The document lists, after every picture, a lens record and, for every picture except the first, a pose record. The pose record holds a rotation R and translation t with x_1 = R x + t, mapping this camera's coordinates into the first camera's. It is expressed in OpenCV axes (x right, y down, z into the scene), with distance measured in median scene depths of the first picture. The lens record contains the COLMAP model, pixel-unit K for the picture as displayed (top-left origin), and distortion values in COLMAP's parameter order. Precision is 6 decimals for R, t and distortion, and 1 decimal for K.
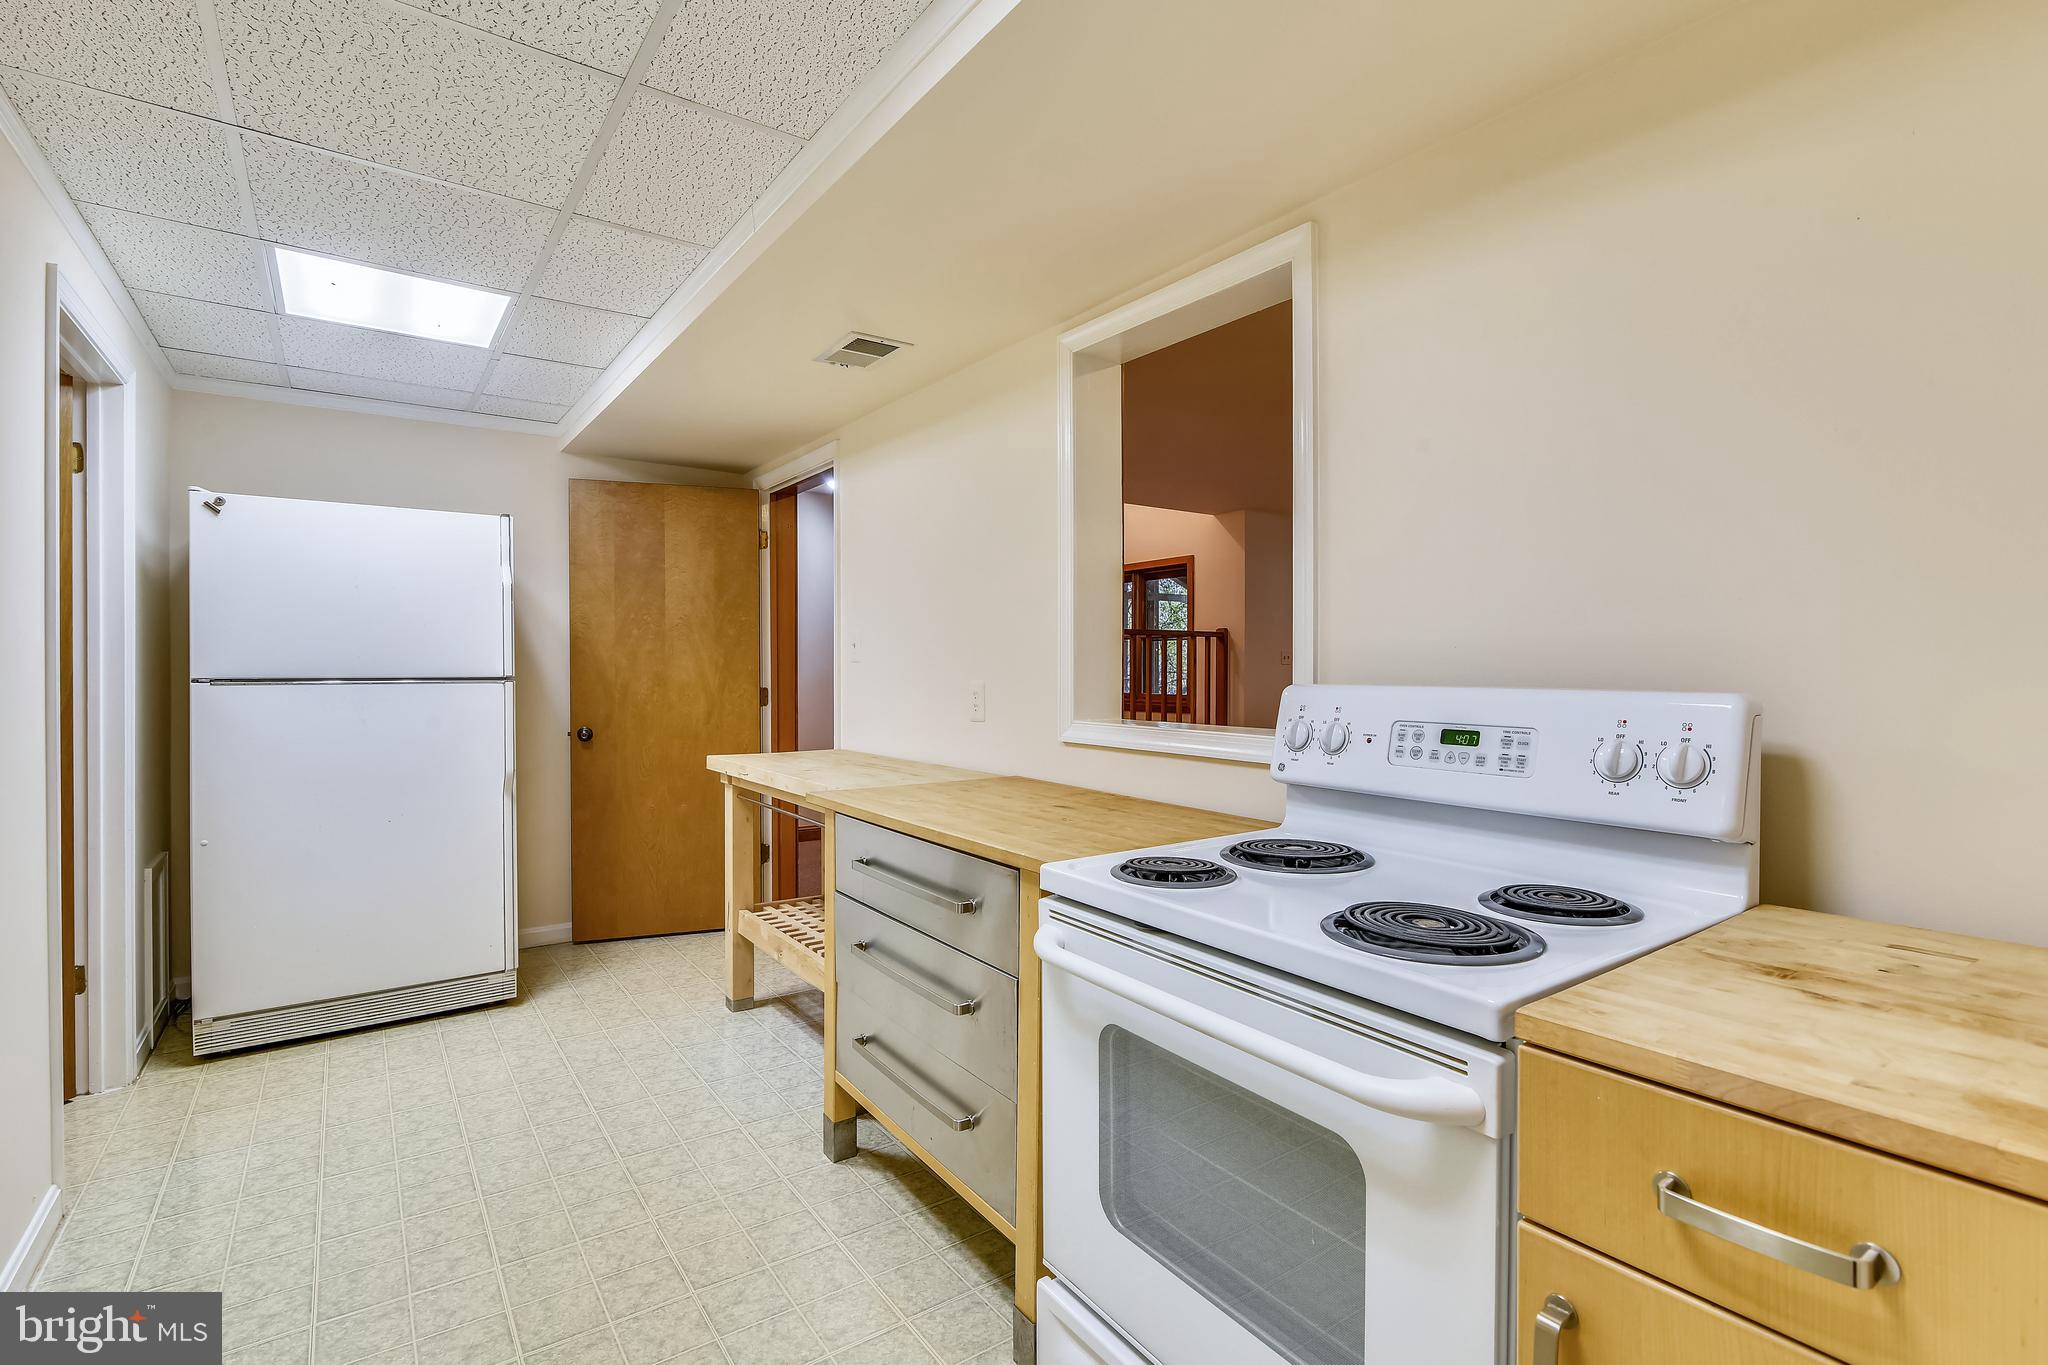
lens RADIAL K [[947.0, 0, 978.3], [0, 947.0, 663.0], [0, 0, 1]] dist [-0.000969, -0.000058]
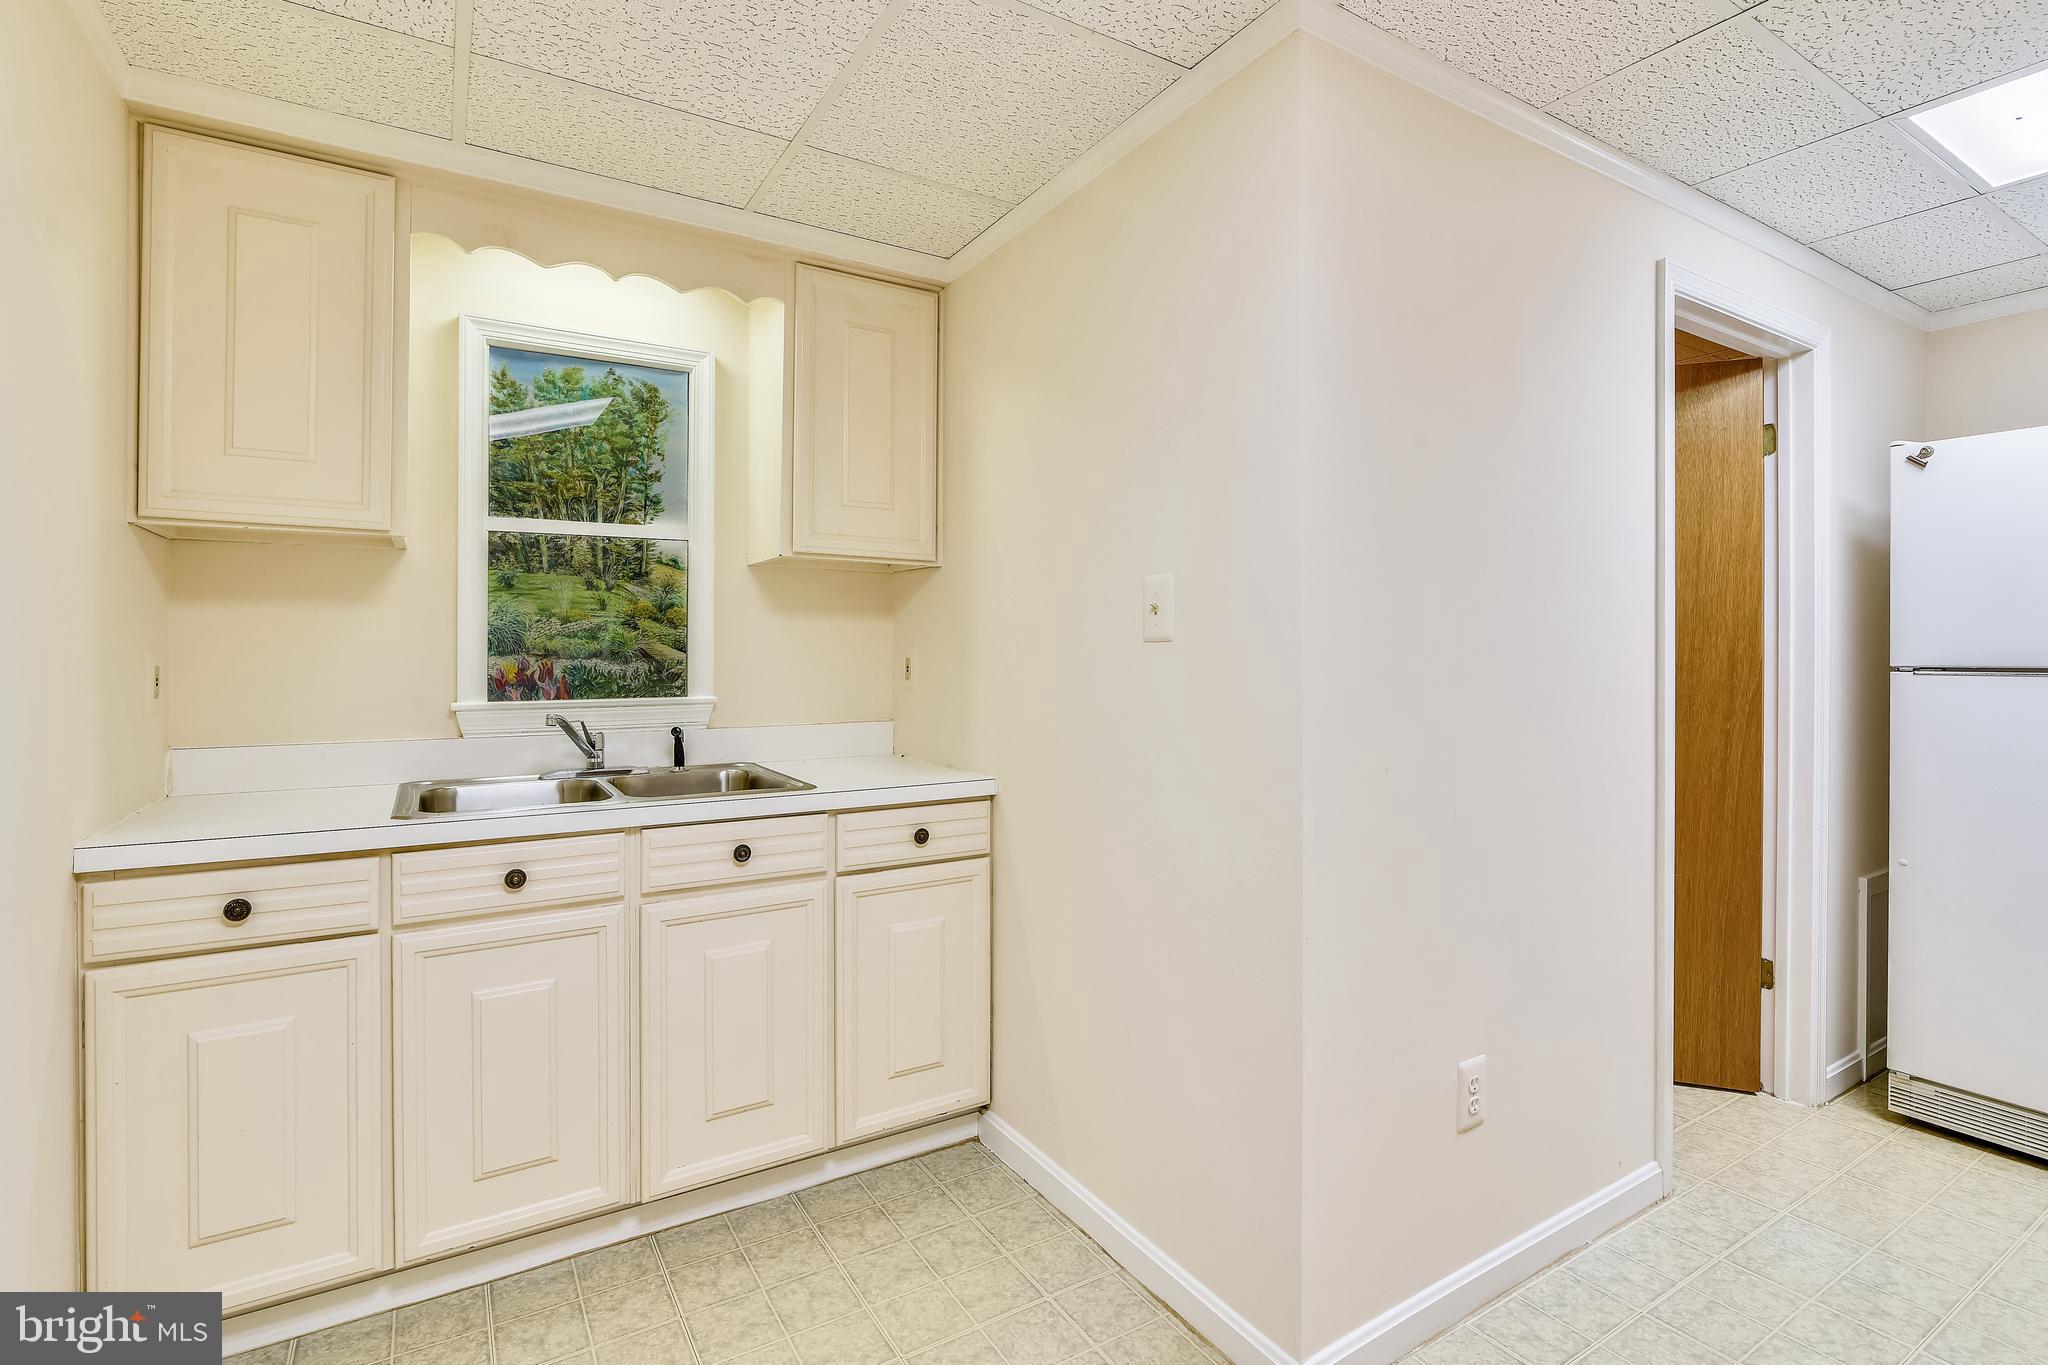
lens RADIAL K [[961.5, 0, 1029.3], [0, 961.5, 642.4], [0, 0, 1]] dist [-0.001965, -0.000420]
pose [[-0.019616, -0.010983, -0.999747, 0.053752], [0.003884, 0.999931, -0.011061, 0.001662], [0.999800, -0.004100, -0.019572, 0.253292]]
